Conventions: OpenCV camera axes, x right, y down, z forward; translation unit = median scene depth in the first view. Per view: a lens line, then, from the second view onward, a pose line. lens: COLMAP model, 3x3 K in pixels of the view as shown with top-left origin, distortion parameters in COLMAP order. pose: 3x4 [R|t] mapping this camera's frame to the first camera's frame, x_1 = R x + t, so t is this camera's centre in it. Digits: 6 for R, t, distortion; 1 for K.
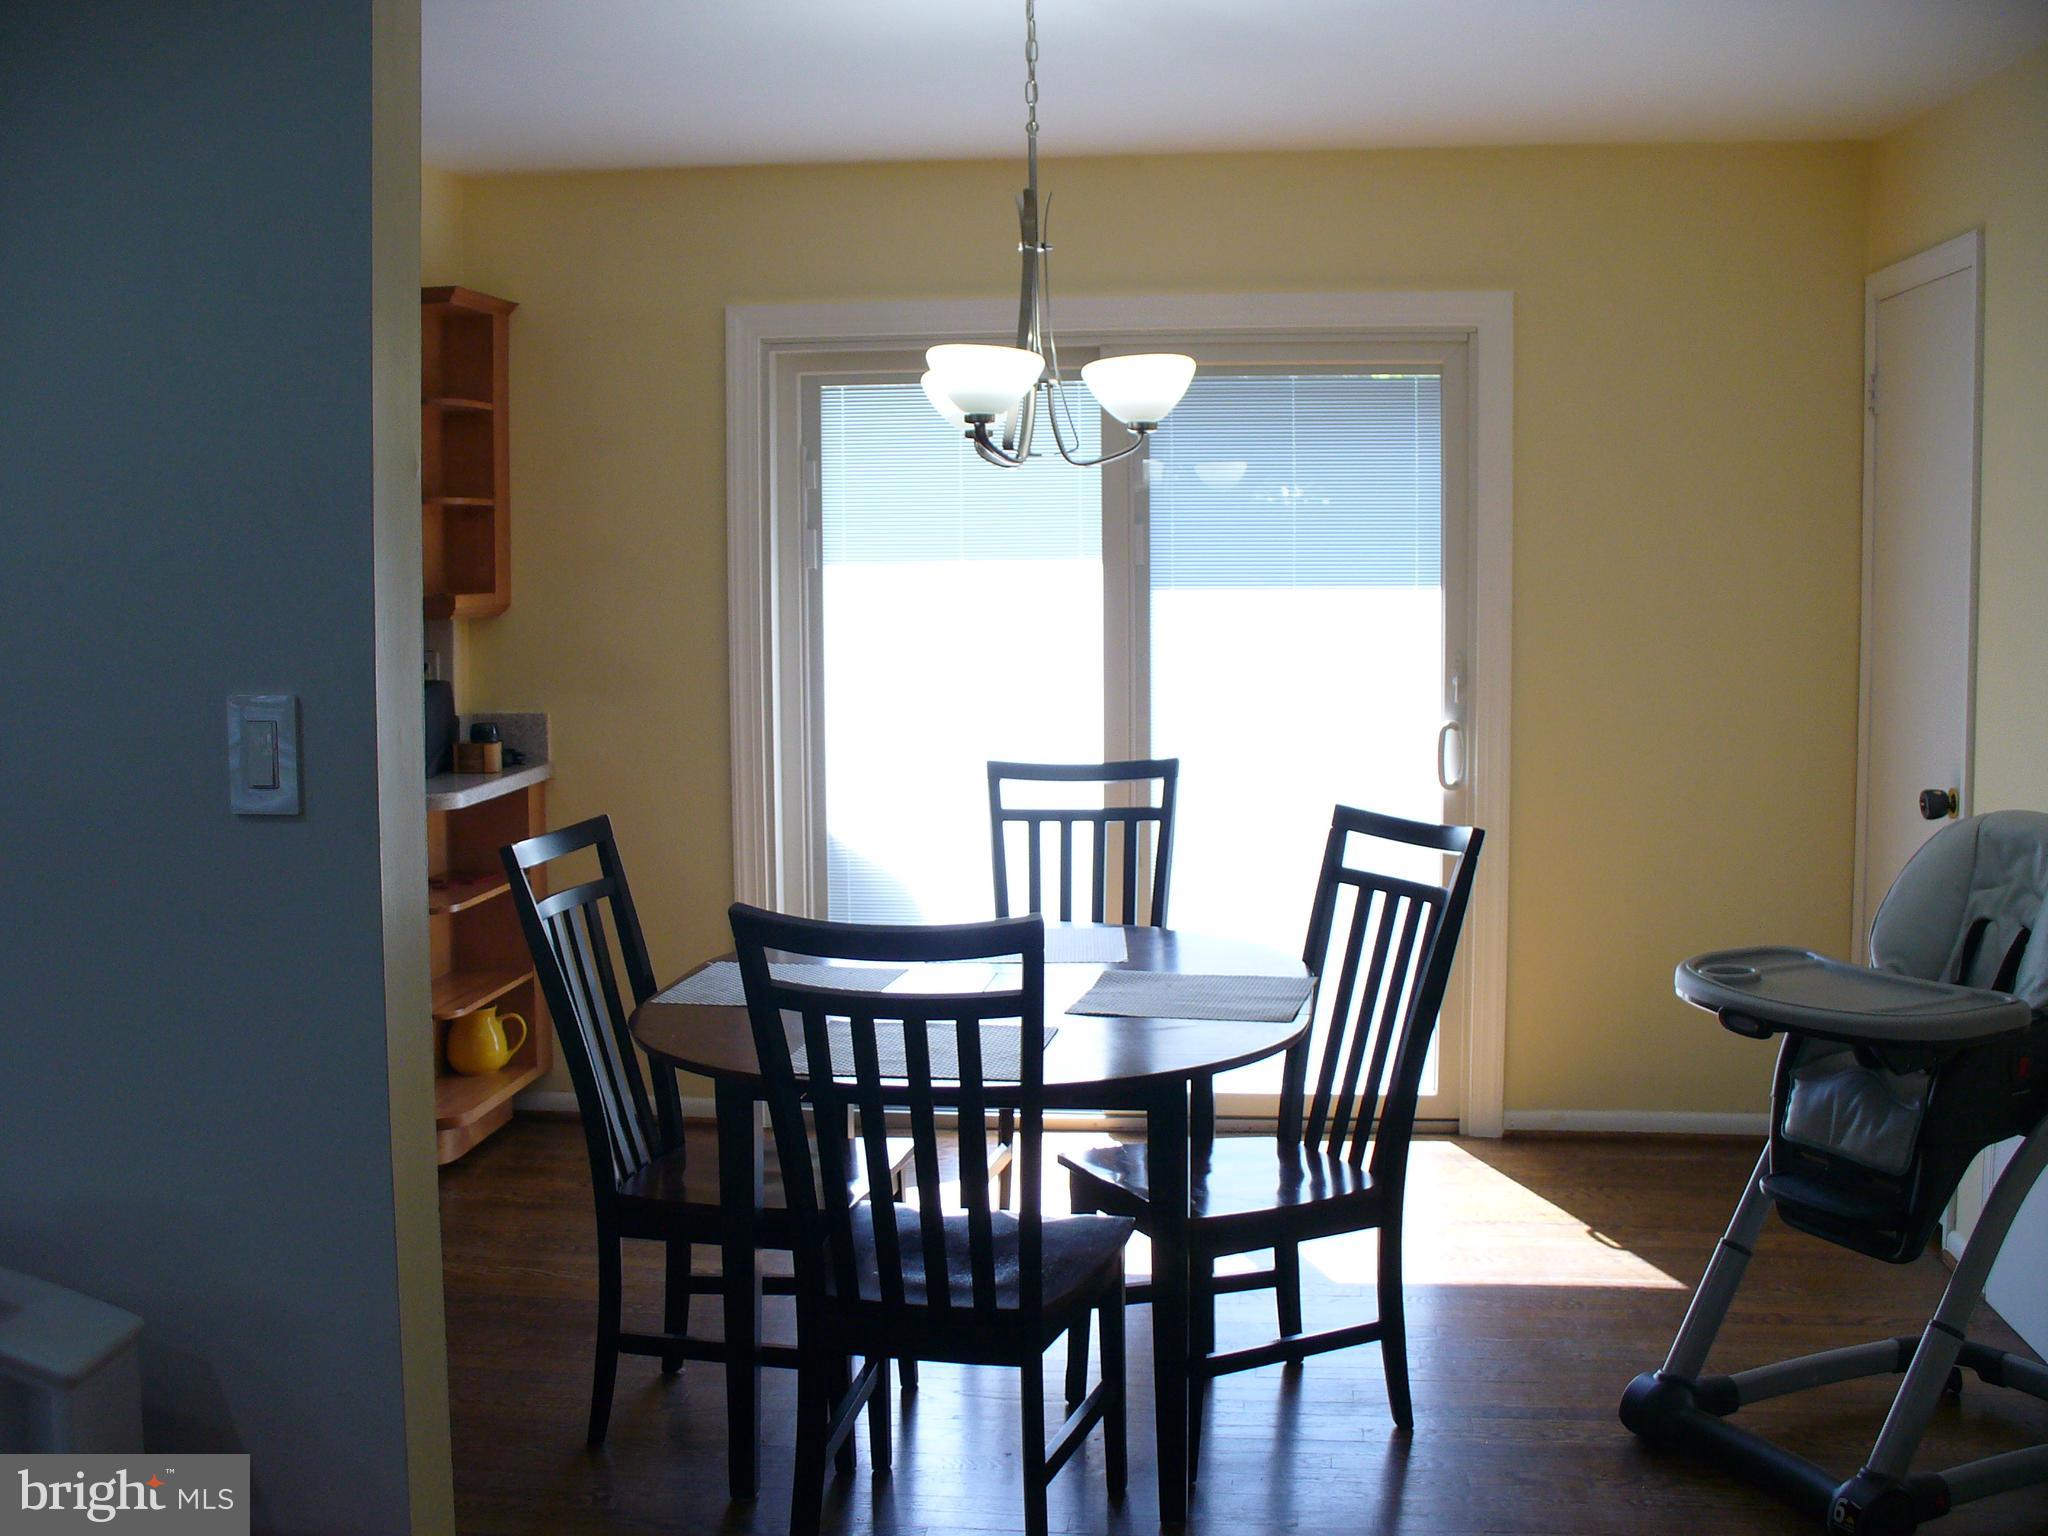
lens RADIAL K [[2288.6, 0, 969.5], [0, 2288.6, 775.8], [0, 0, 1]] dist [-0.301002, 0.448817]
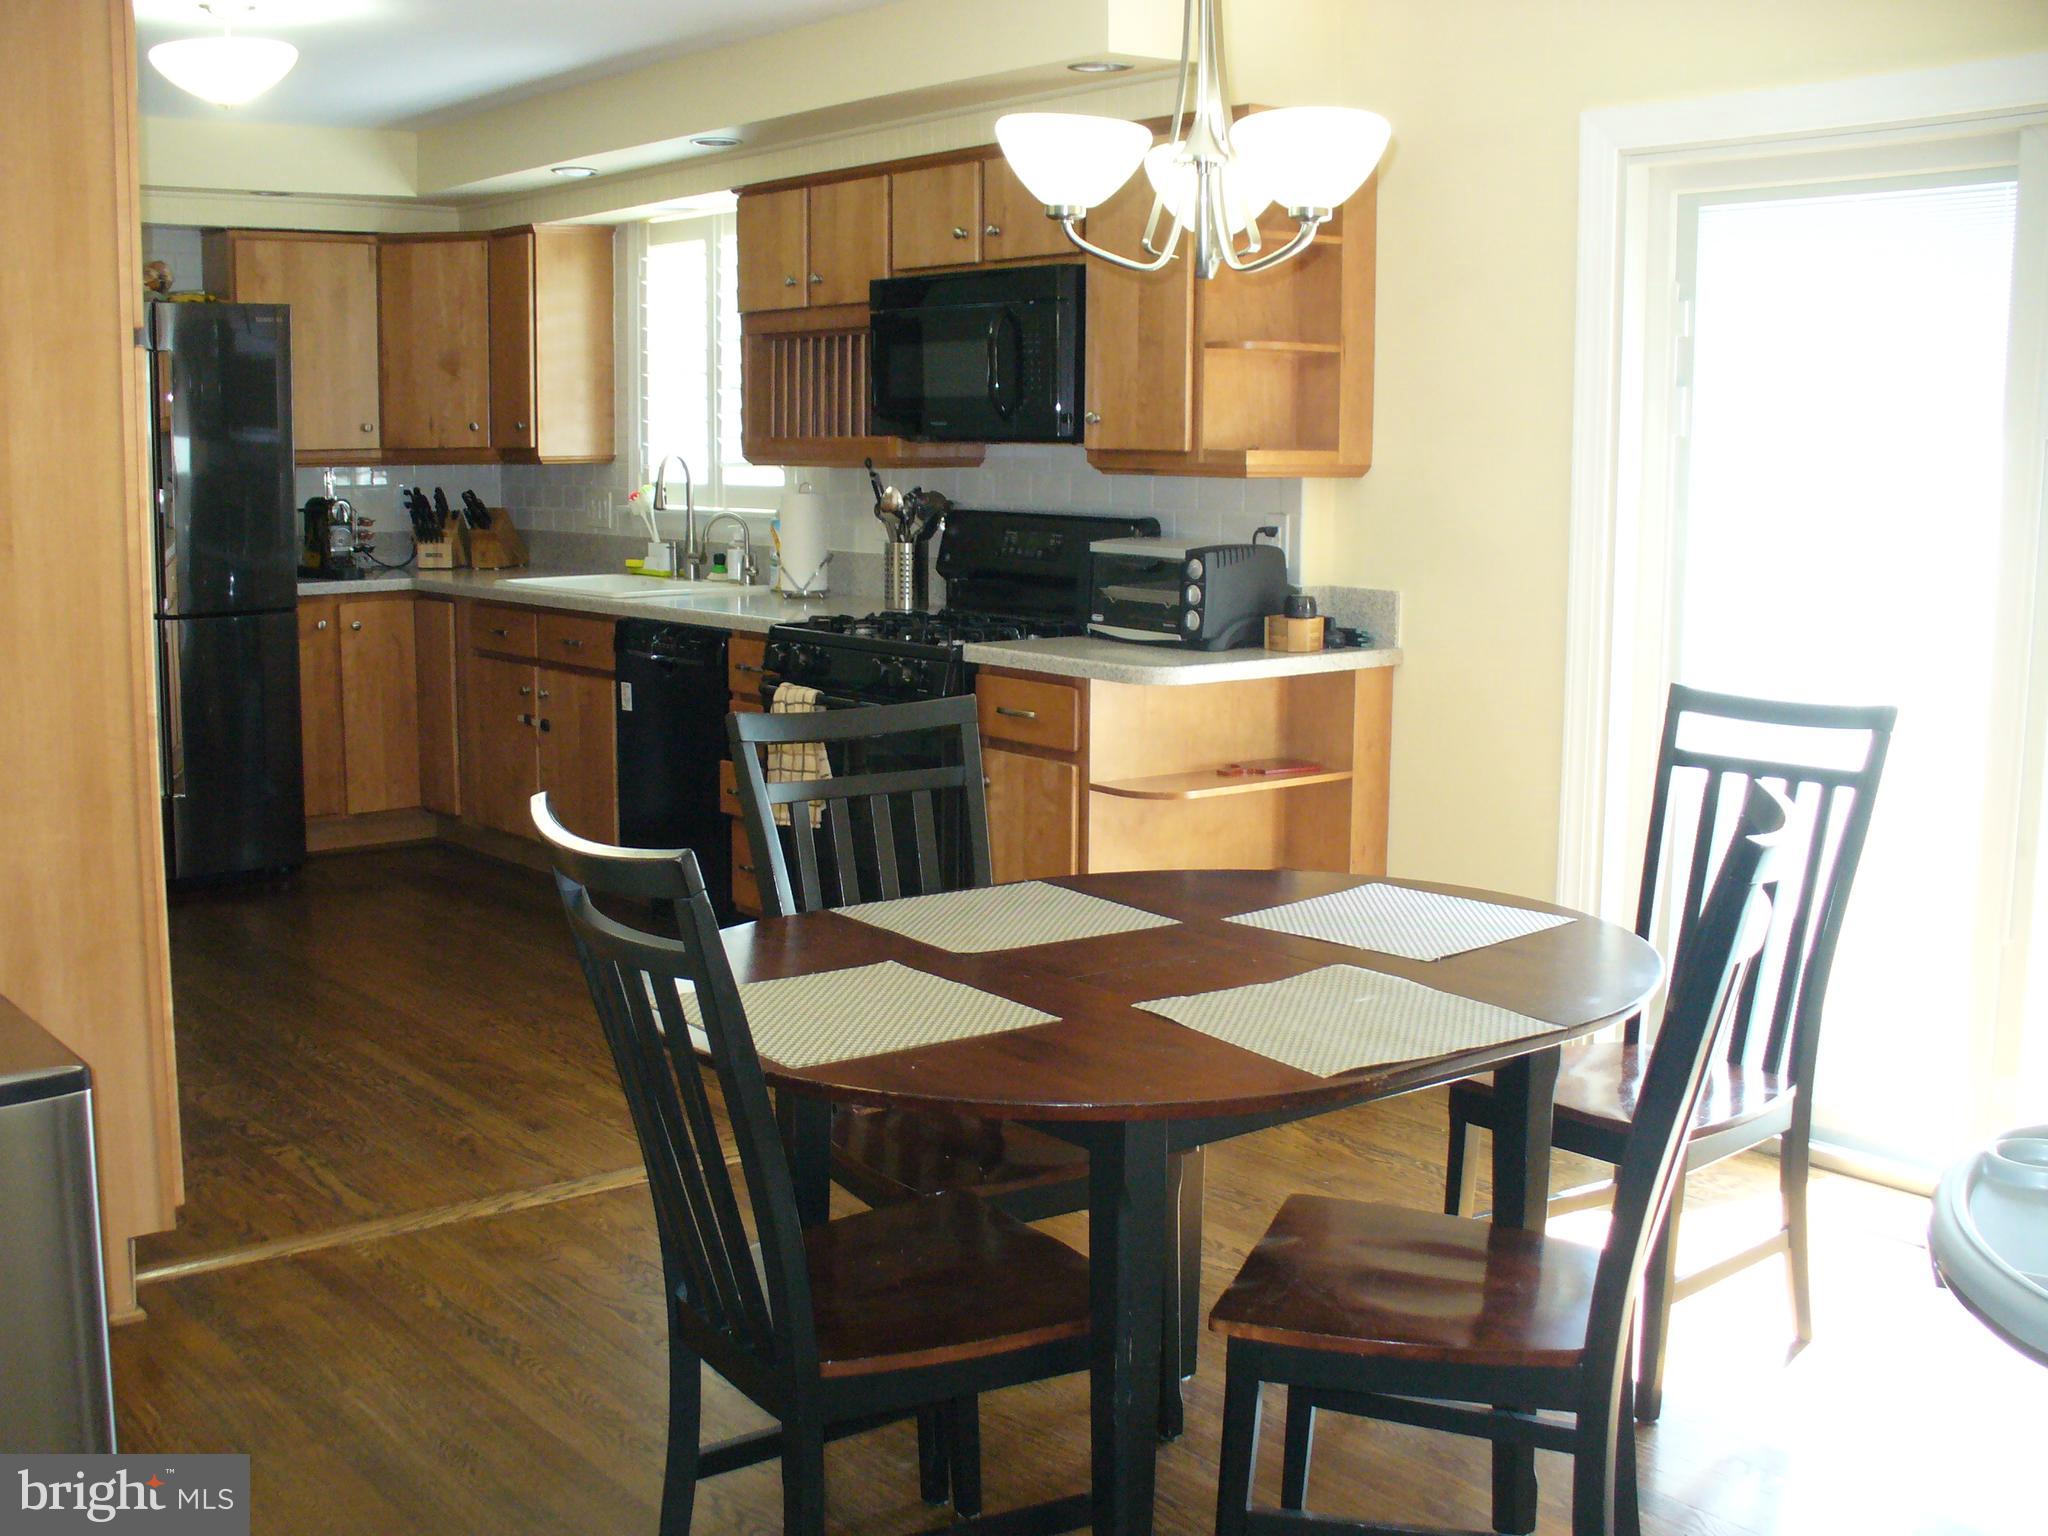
lens RADIAL K [[2288.6, 0, 969.5], [0, 2288.6, 775.8], [0, 0, 1]] dist [-0.301002, 0.448817]
pose [[0.701674, 0.116737, -0.702870, 0.326541], [-0.080655, 0.993160, 0.084432, -0.017779], [0.707919, -0.002554, 0.706289, 0.275202]]
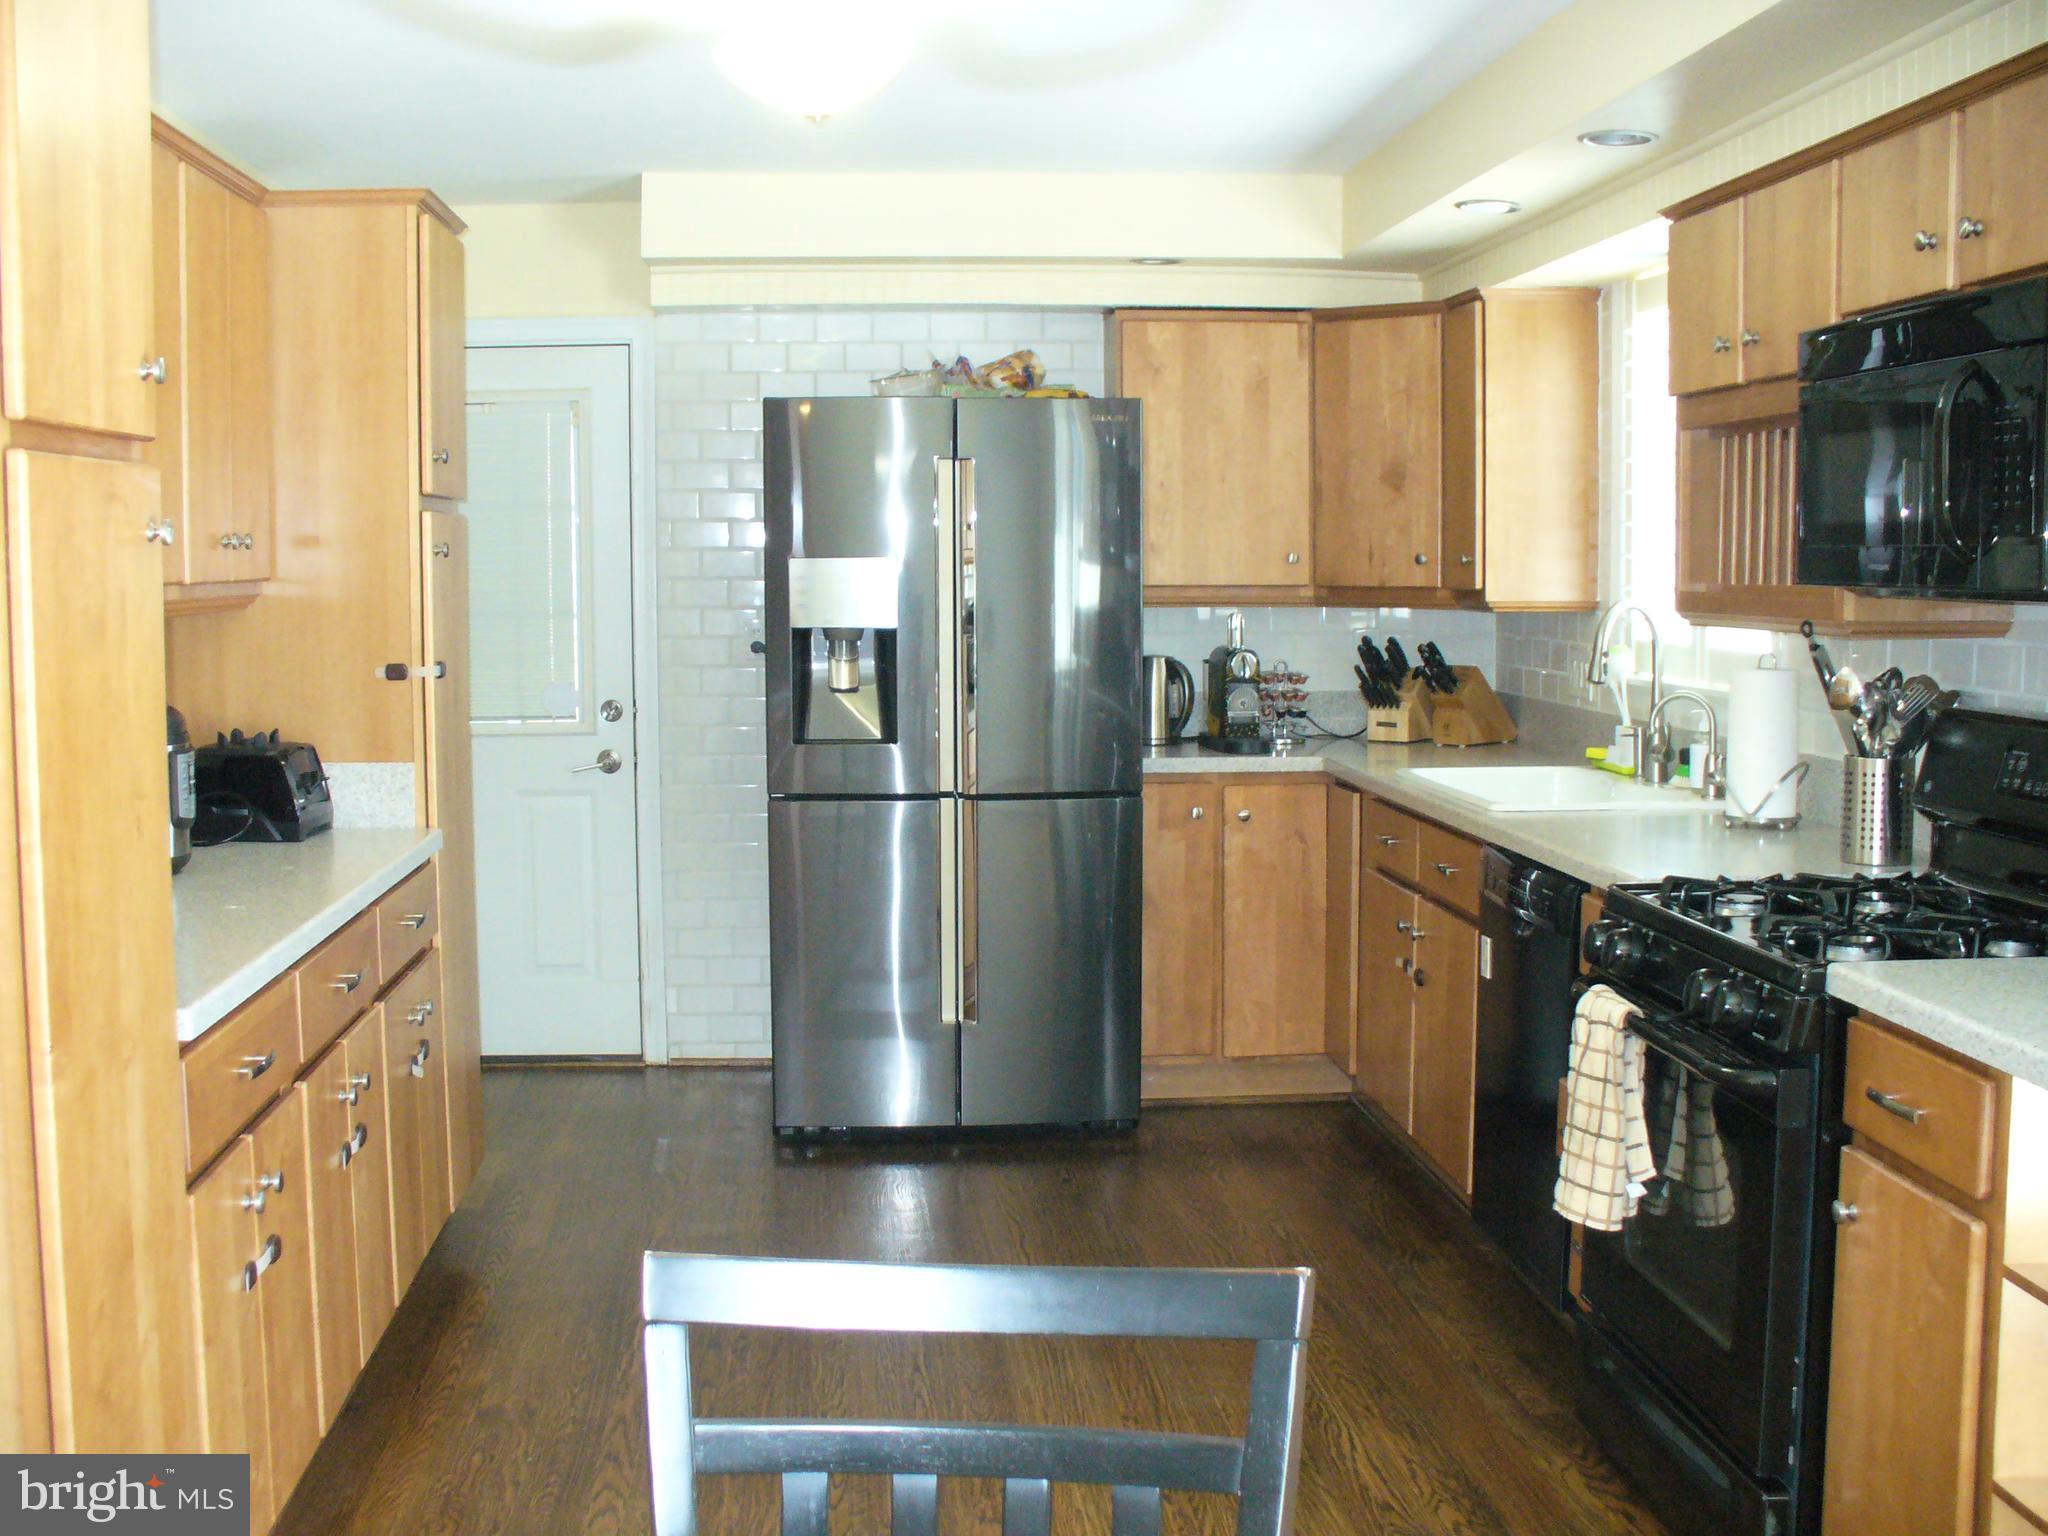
lens RADIAL K [[2288.6, 0, 969.5], [0, 2288.6, 775.8], [0, 0, 1]] dist [-0.301002, 0.448817]
pose [[0.181294, 0.099928, -0.978339, 0.122309], [-0.096362, 0.991842, 0.083451, -0.056653], [0.978697, 0.079145, 0.189444, 0.631128]]
